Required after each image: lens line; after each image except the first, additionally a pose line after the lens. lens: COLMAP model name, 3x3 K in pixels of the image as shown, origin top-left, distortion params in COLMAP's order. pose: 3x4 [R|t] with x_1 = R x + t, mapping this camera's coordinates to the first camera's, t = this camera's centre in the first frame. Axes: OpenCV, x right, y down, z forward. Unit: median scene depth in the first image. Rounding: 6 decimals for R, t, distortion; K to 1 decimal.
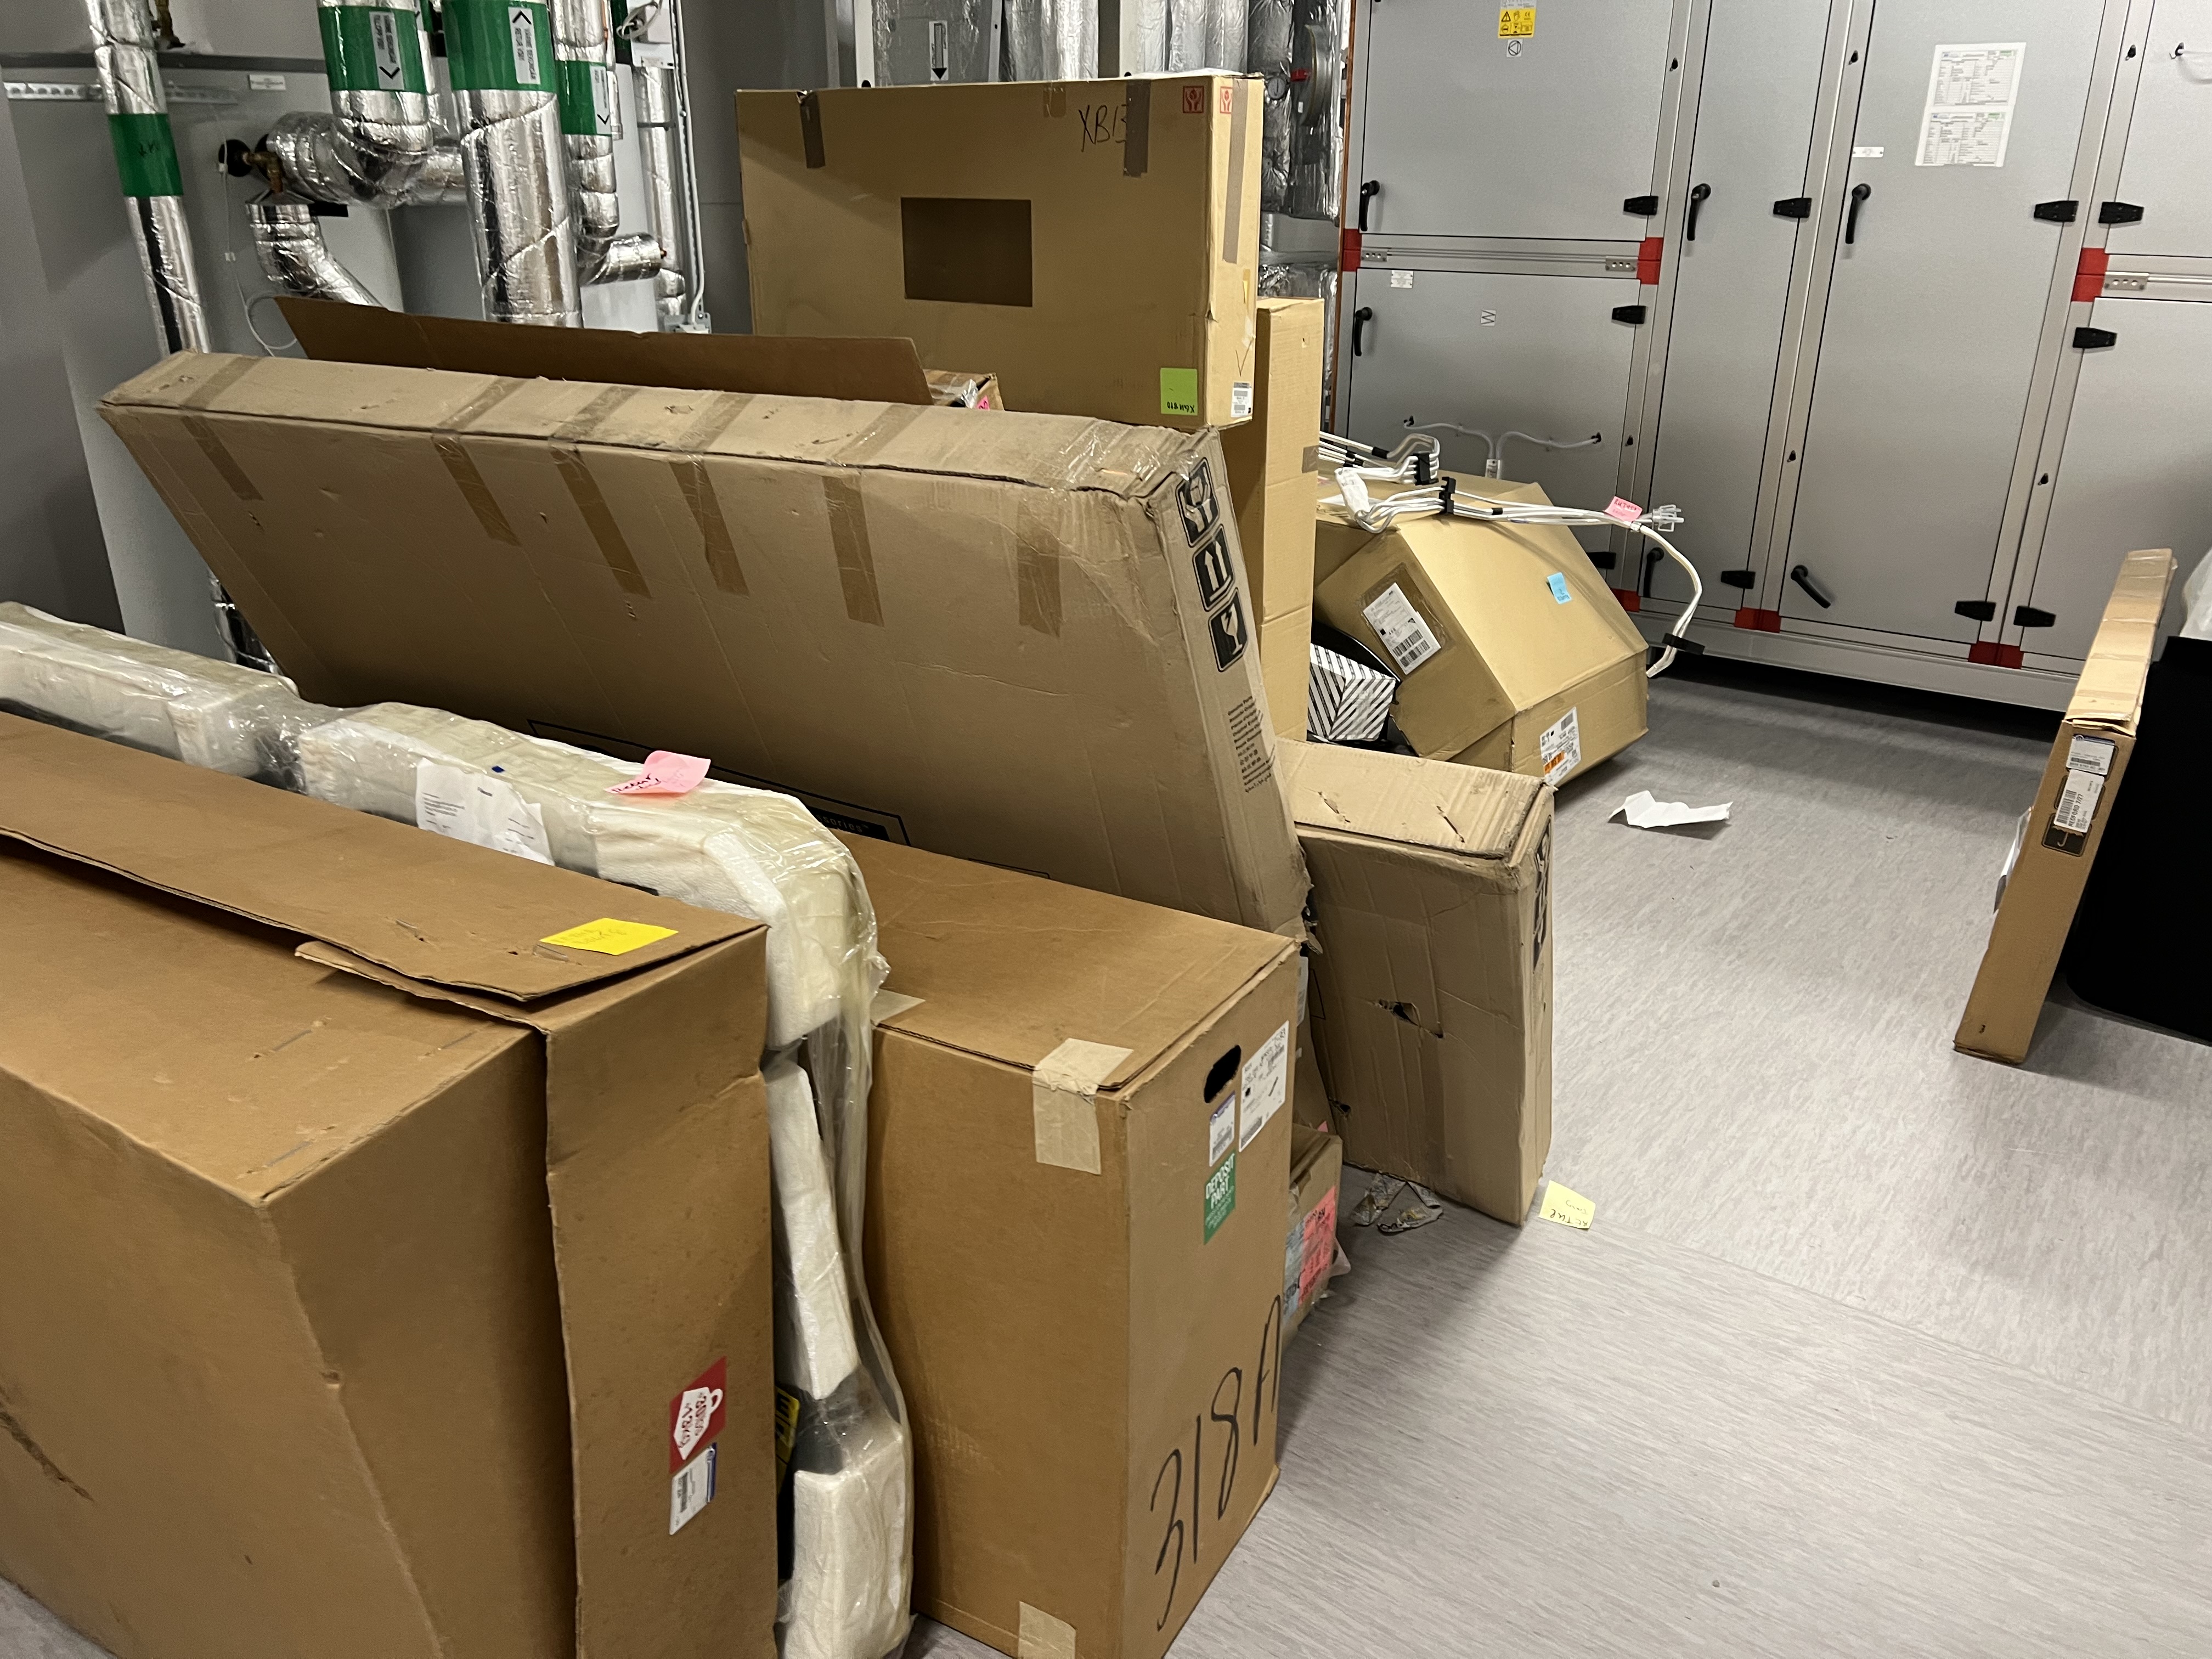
lens RADIAL K [[1702.4, 0, 1108.9], [0, 1702.4, 858.4], [0, 0, 1]] dist [0.070992, -0.104730]
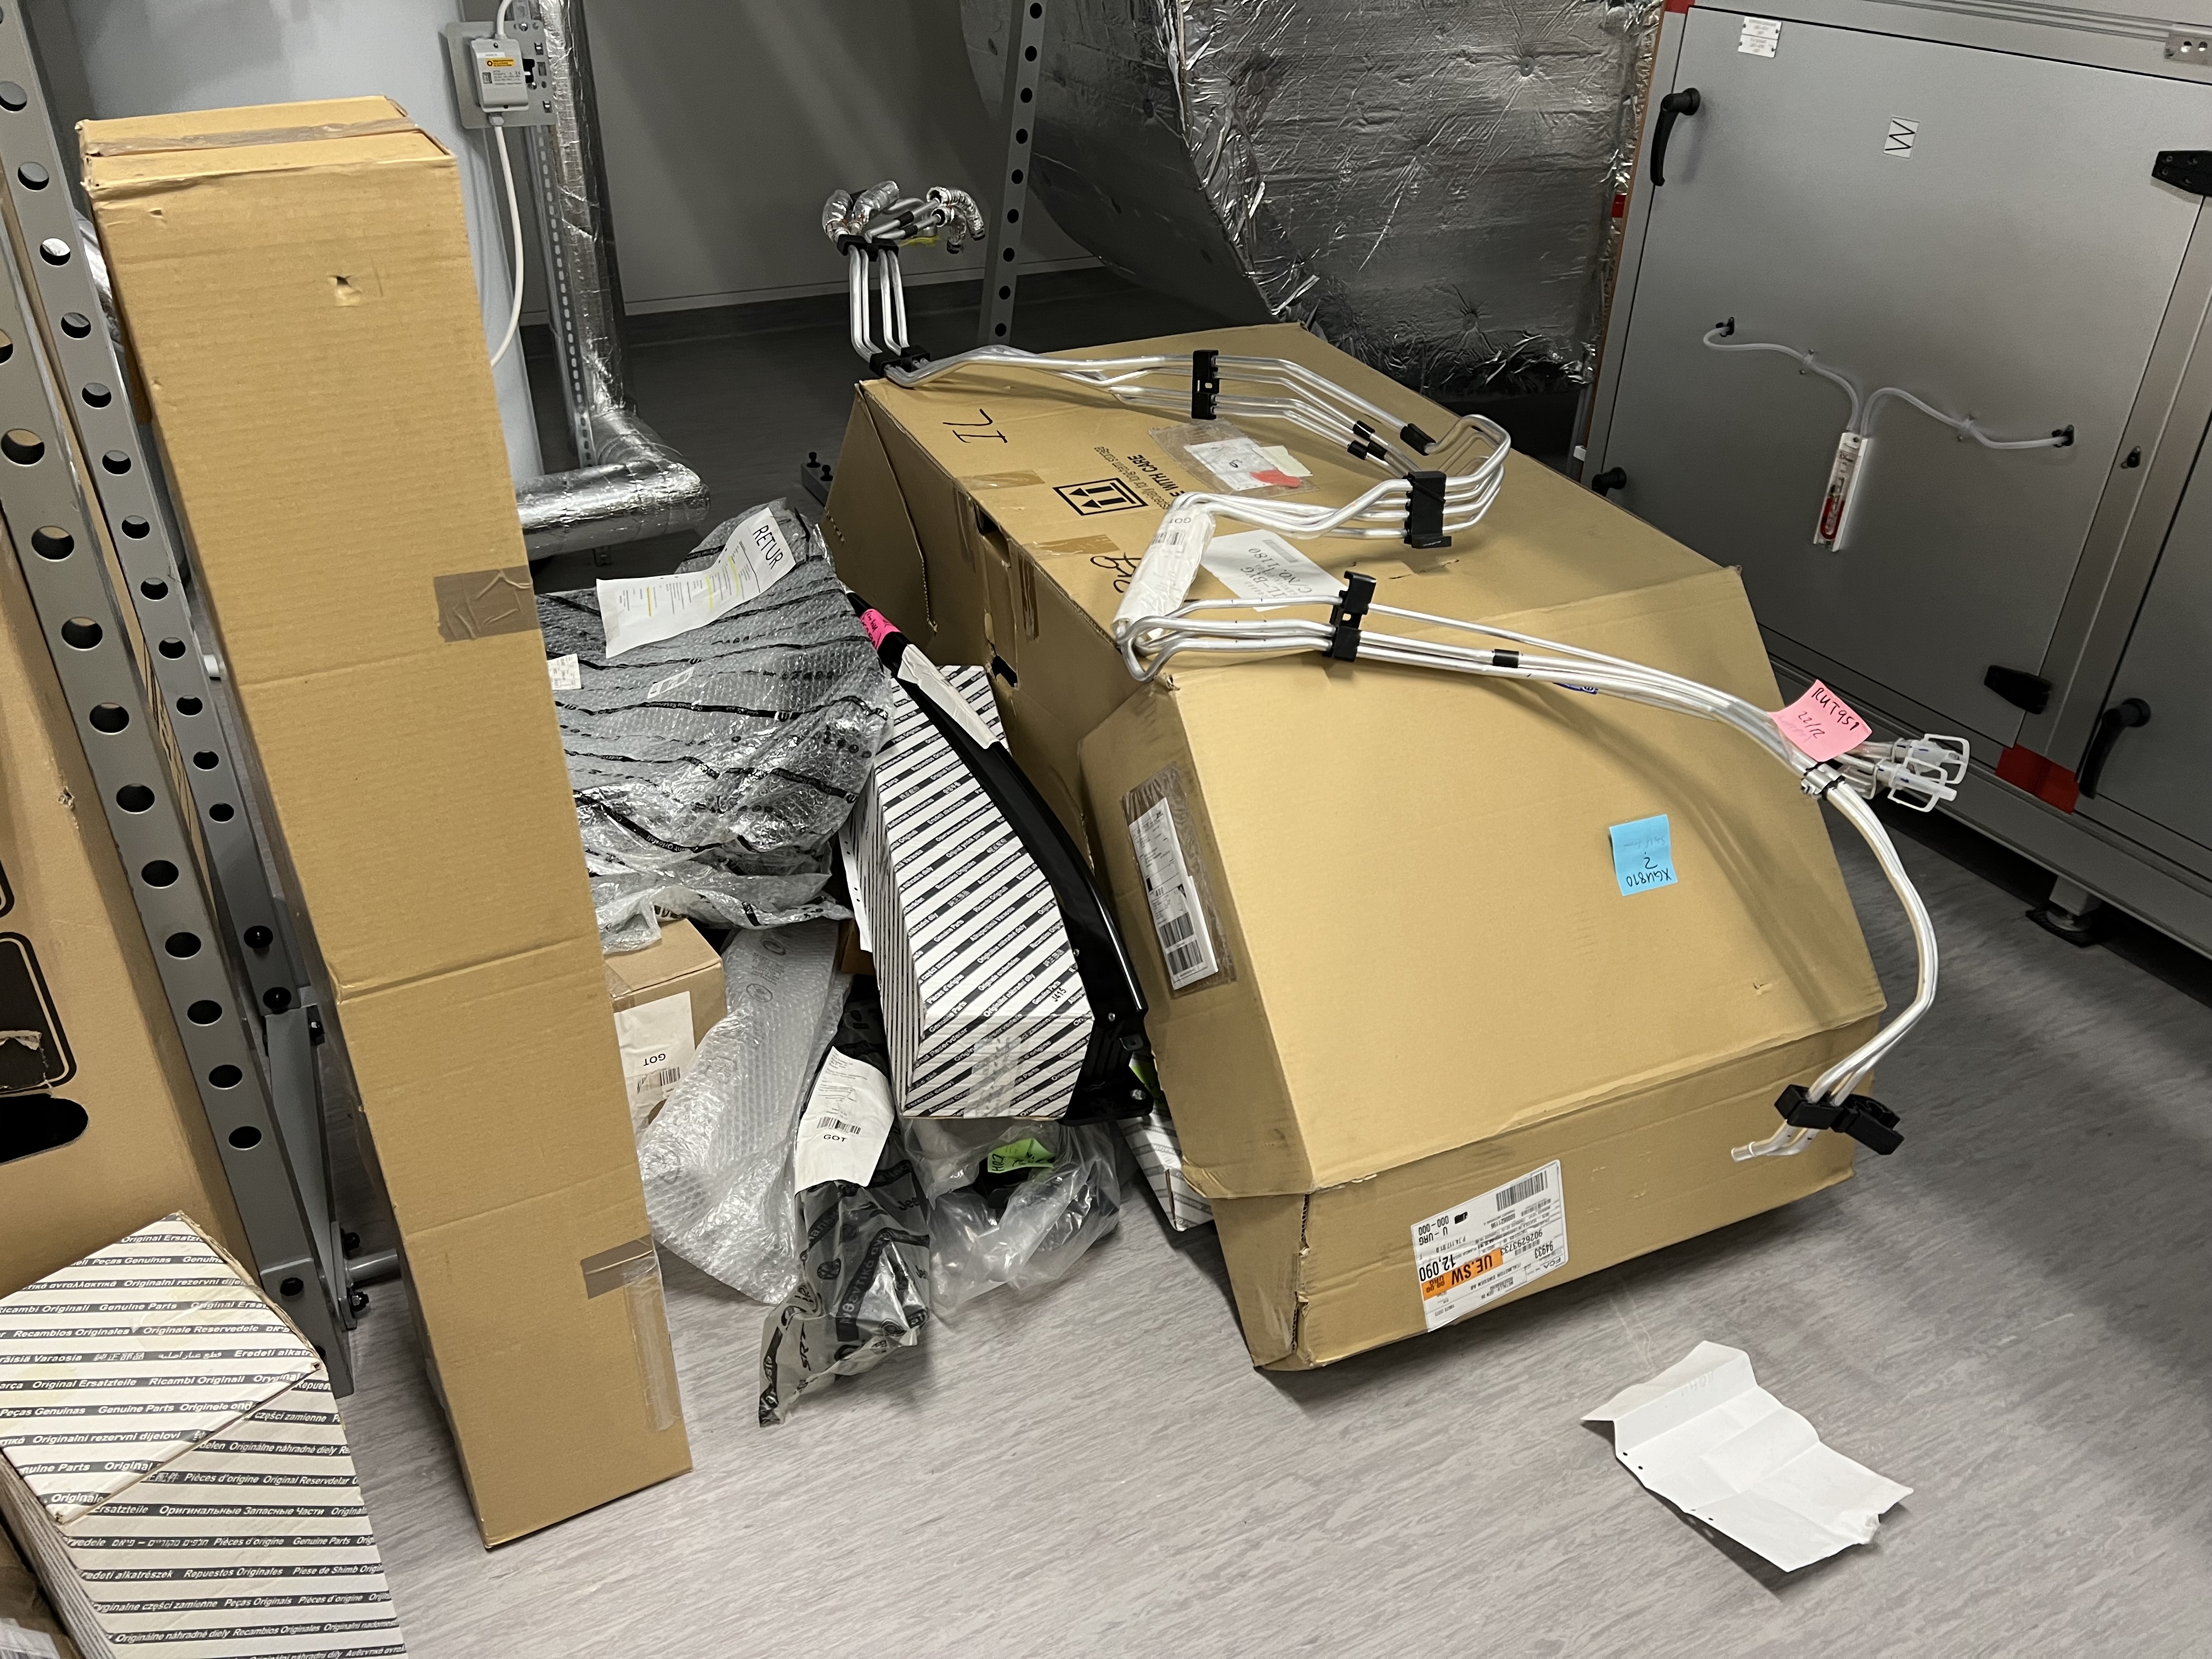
lens RADIAL K [[1678.0, 0, 1106.0], [0, 1678.0, 829.5], [0, 0, 1]] dist [0.030959, 0.000846]
pose [[0.899189, 0.248607, -0.360075, 0.274999], [-0.189375, 0.962961, 0.191946, -0.205862], [0.394457, -0.104407, 0.912964, 0.532981]]
